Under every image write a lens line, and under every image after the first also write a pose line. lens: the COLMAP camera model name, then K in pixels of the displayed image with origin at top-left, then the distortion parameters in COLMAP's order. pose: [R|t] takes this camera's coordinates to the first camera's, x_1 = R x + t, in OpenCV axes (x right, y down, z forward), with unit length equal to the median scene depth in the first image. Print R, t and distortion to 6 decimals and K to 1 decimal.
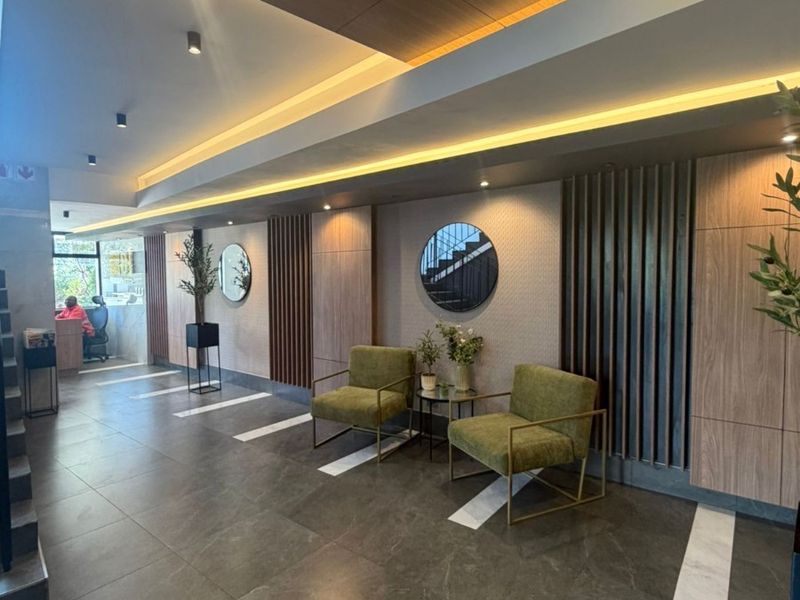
lens RADIAL K [[454.7, 0, 400.0], [0, 454.7, 300.0], [0, 0, 1]] dist [-0.001905, -0.000185]
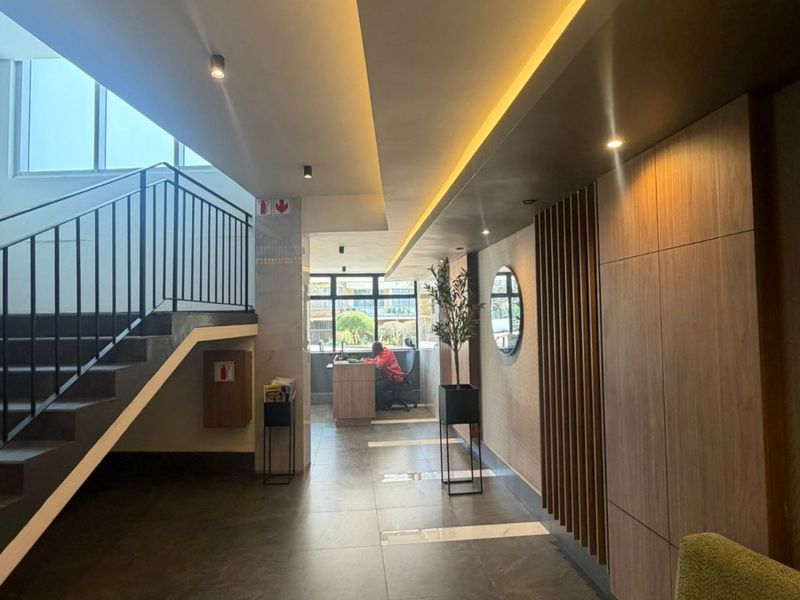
lens RADIAL K [[454.7, 0, 400.0], [0, 454.7, 300.0], [0, 0, 1]] dist [-0.001905, -0.000185]
pose [[0.705758, -0.037267, -0.707472, -0.011840], [-0.021669, 0.997013, -0.074135, -0.024985], [0.708121, 0.067652, 0.702842, 0.469708]]
